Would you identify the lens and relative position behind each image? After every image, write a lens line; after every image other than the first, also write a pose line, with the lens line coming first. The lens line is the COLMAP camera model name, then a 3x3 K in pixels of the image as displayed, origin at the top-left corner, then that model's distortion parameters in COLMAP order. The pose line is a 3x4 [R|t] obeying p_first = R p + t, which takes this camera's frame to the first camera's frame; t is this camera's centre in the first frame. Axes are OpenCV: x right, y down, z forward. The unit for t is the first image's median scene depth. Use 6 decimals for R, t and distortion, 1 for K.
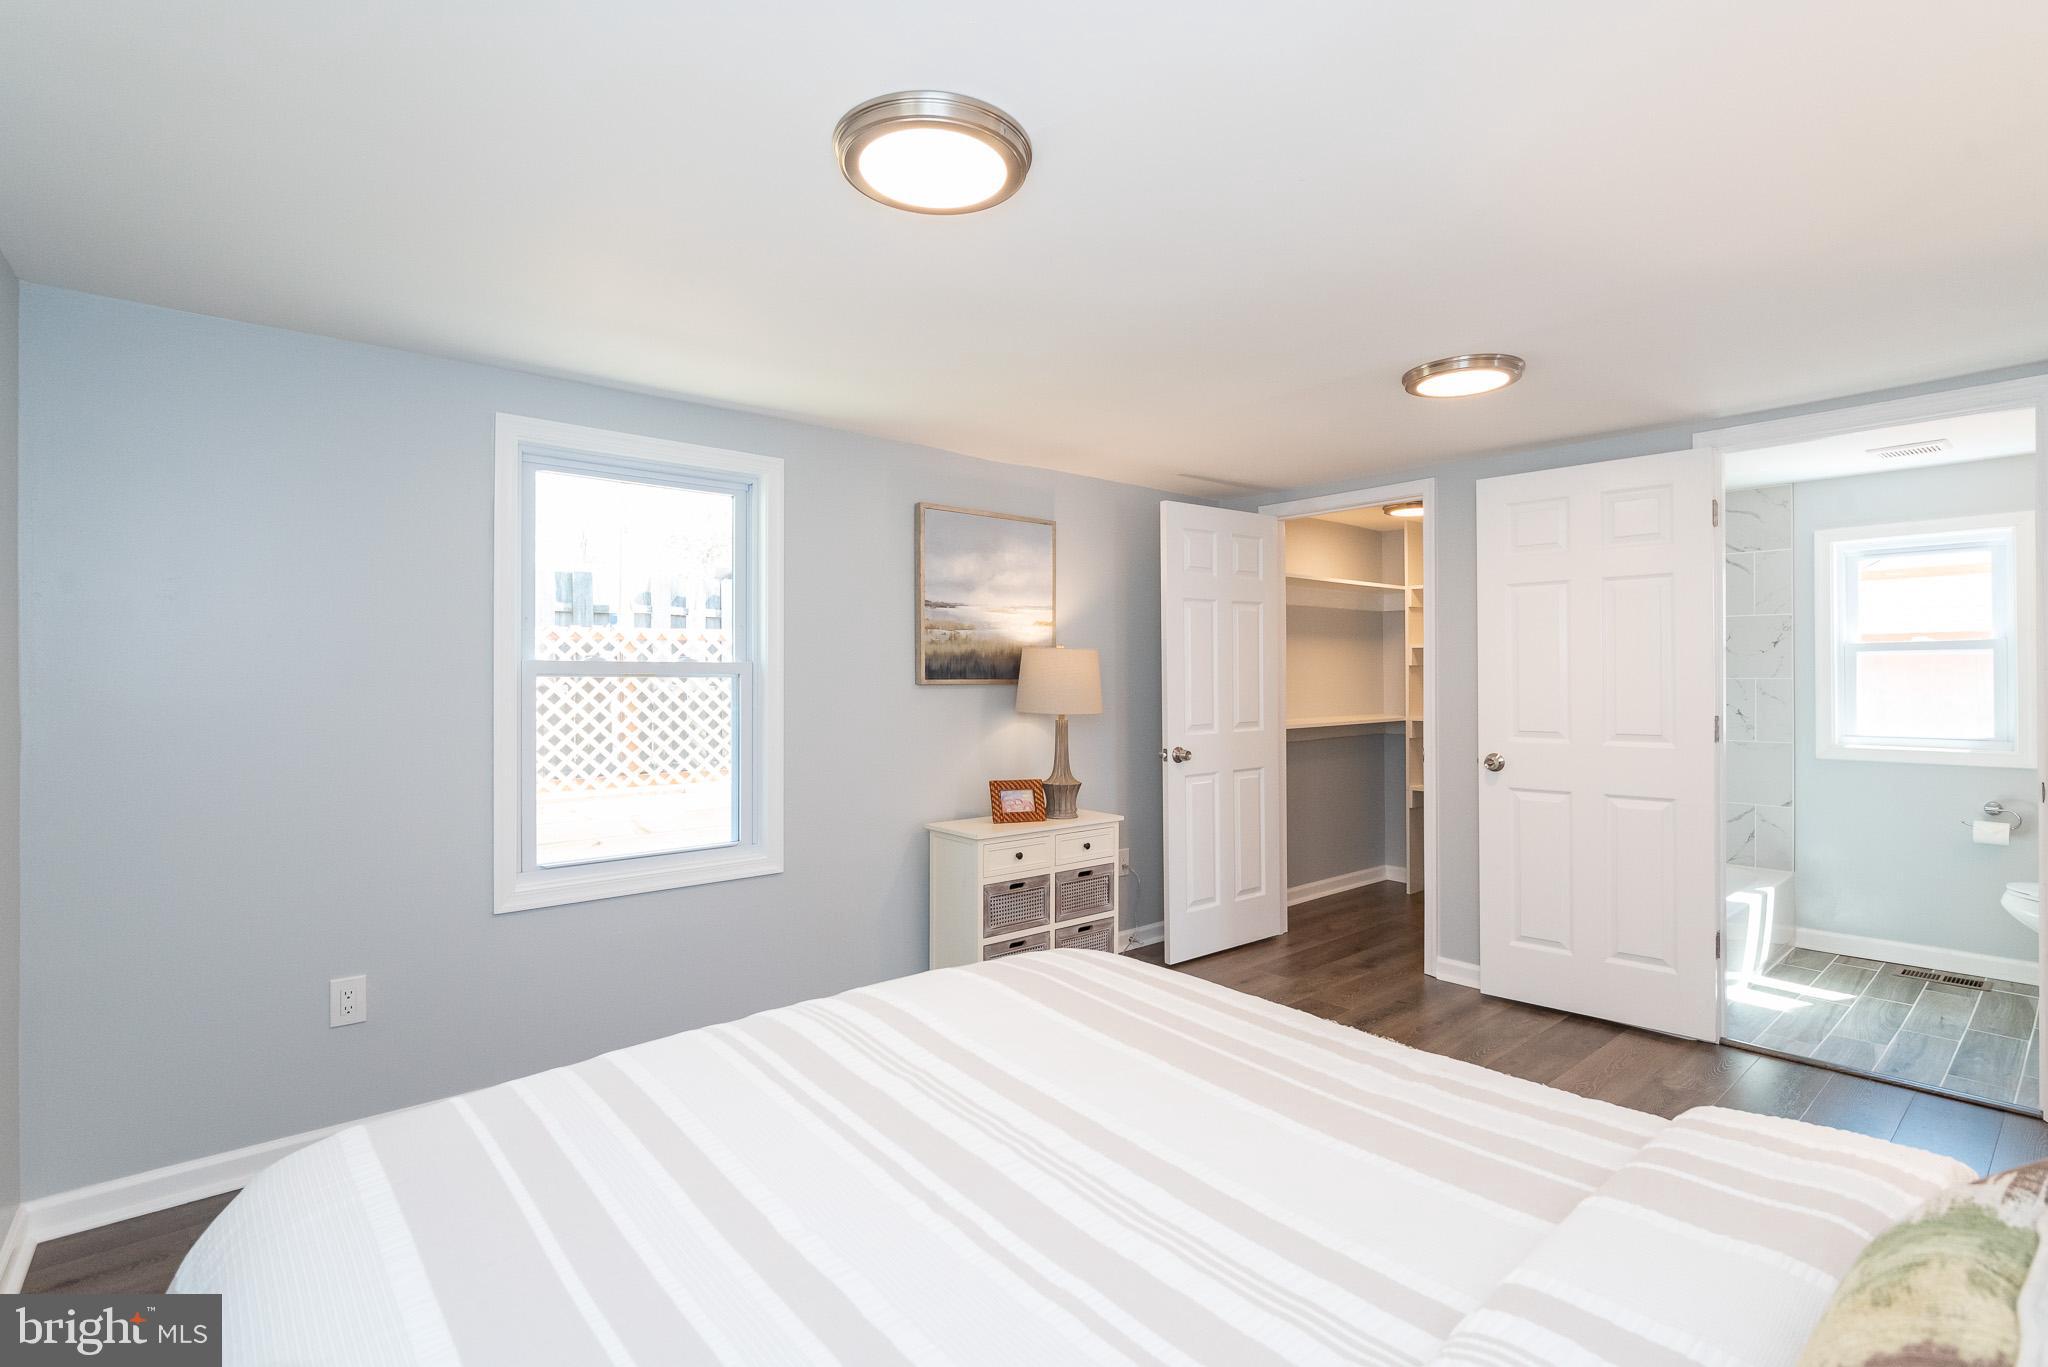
lens RADIAL K [[963.4, 0, 1017.9], [0, 963.4, 673.1], [0, 0, 1]] dist [-0.002054, -0.000428]
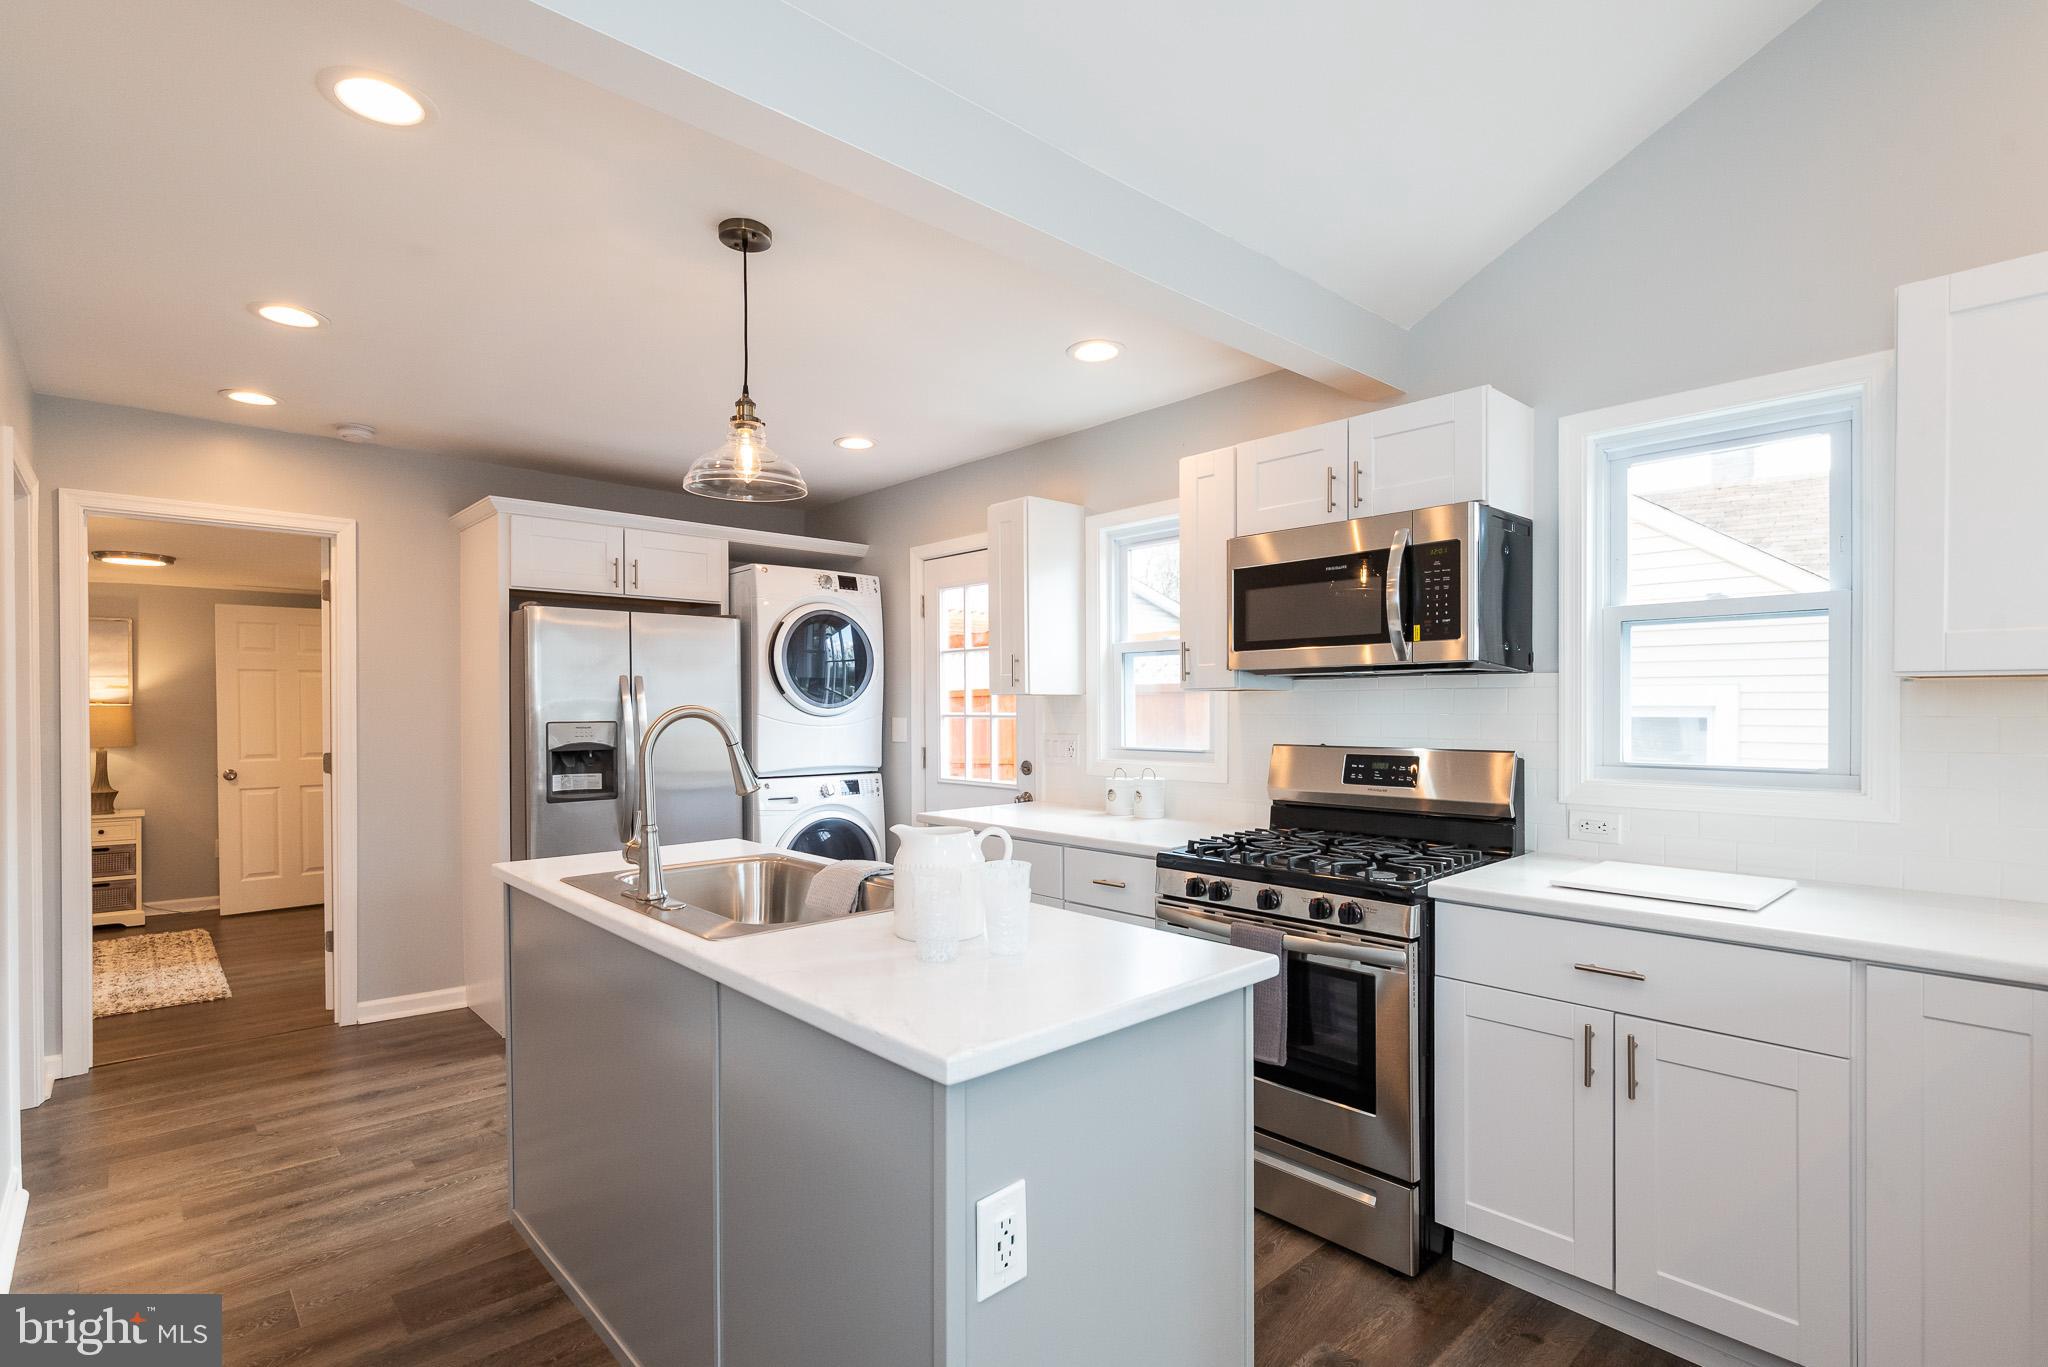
lens RADIAL K [[993.6, 0, 1025.8], [0, 993.6, 715.8], [0, 0, 1]] dist [-0.001969, 0.000281]
pose [[0.999888, 0.002647, 0.014762, 1.512164], [-0.002774, 0.999959, 0.008596, -0.025288], [-0.014739, -0.008636, 0.999854, -0.608799]]
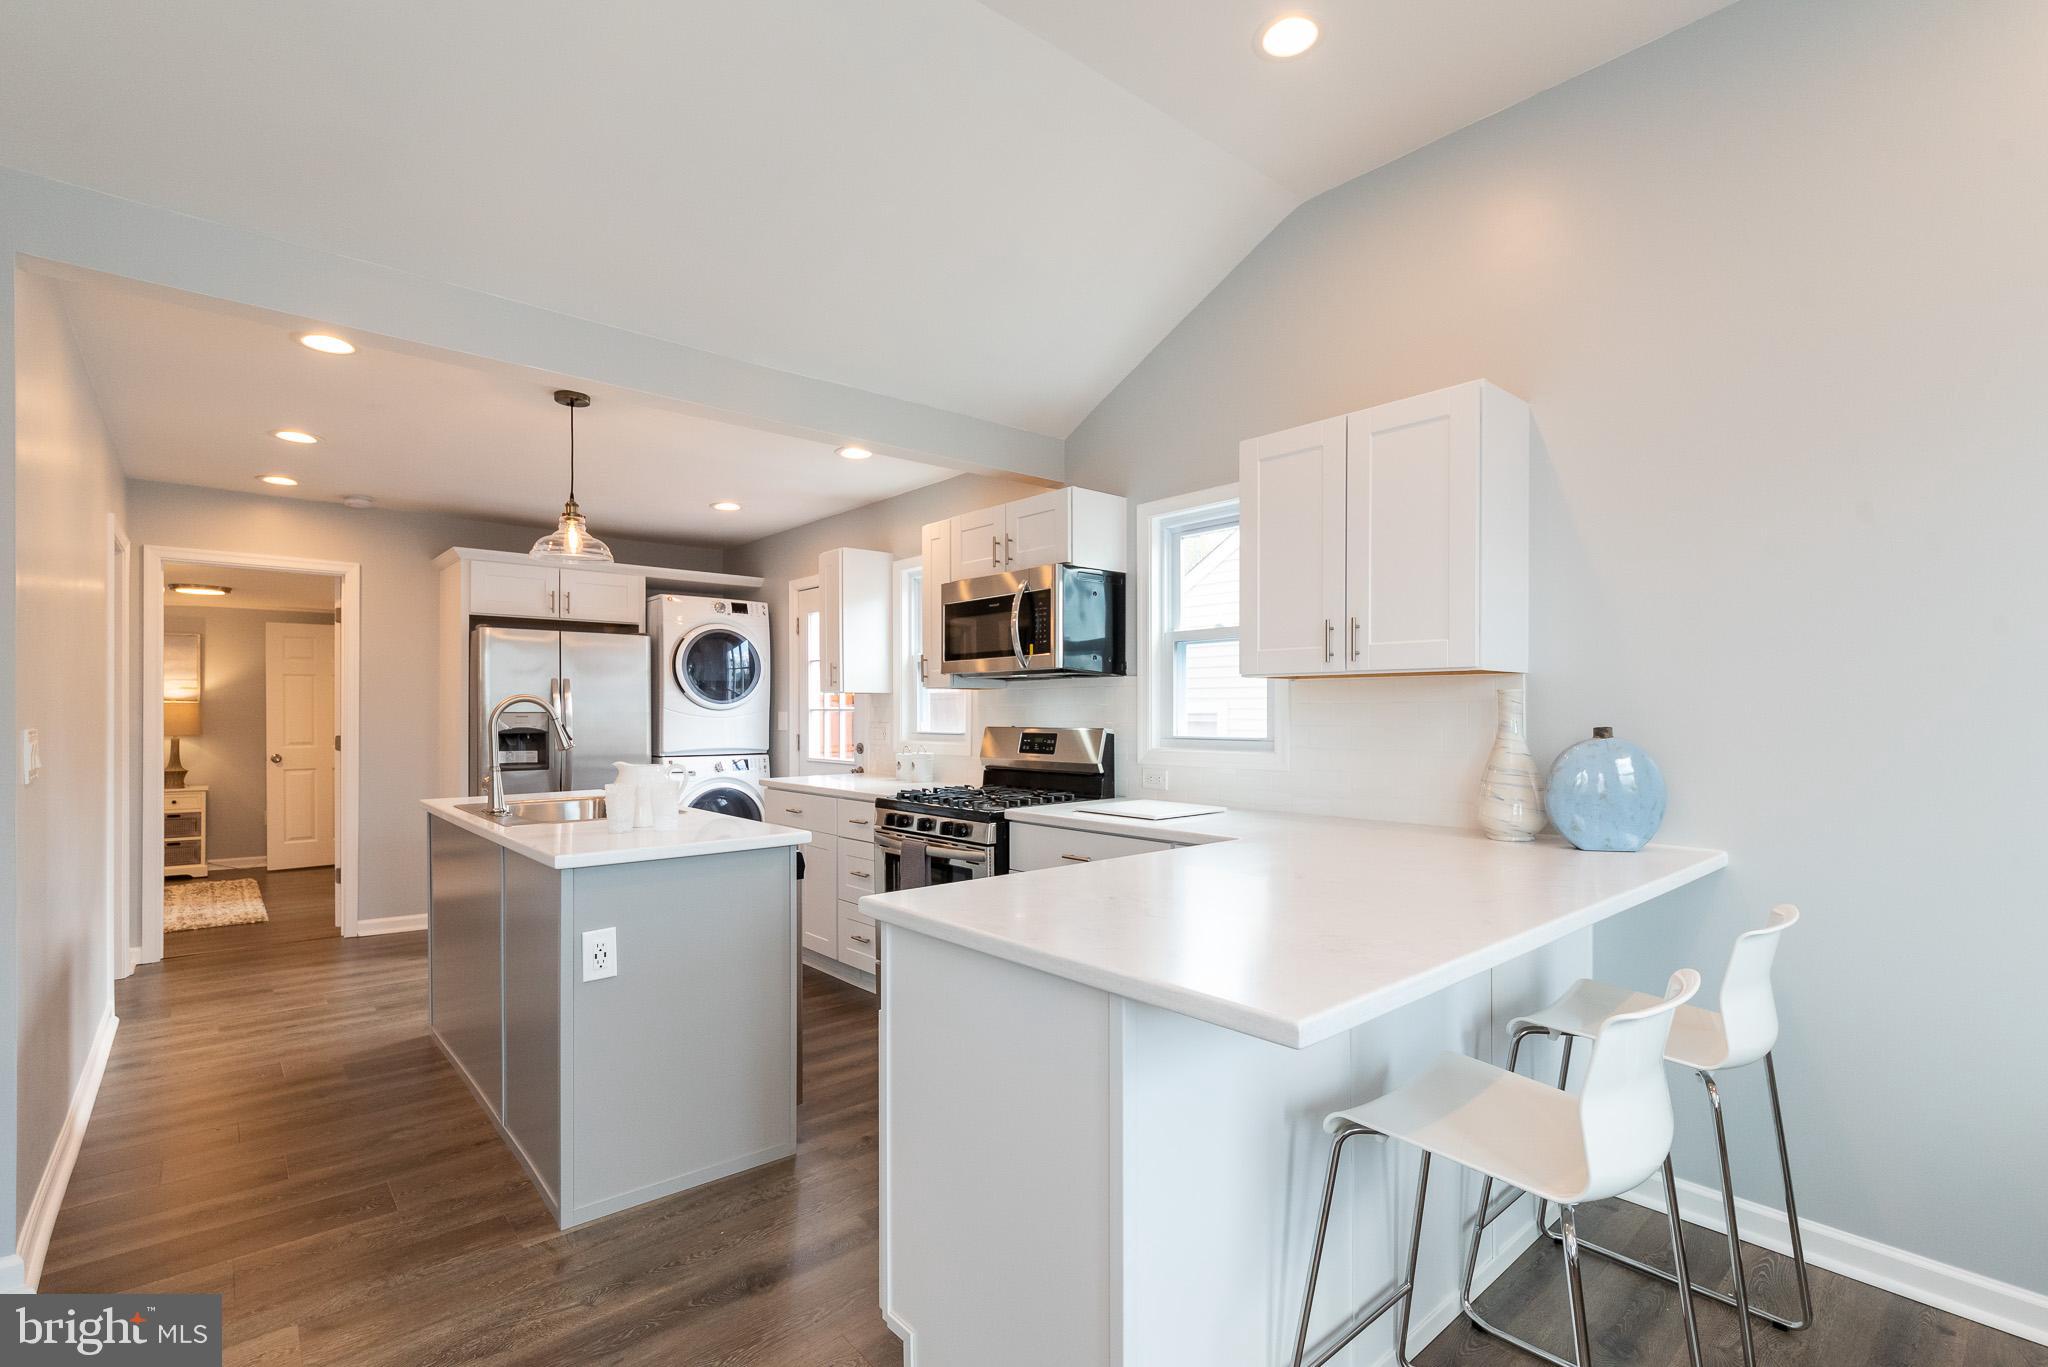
lens RADIAL K [[928.7, 0, 1026.6], [0, 928.7, 710.5], [0, 0, 1]] dist [-0.003220, -0.001041]
pose [[0.999979, 0.004458, 0.004625, 1.773912], [-0.004452, 0.999989, -0.001432, -0.012837], [-0.004631, 0.001411, 0.999988, -0.884114]]
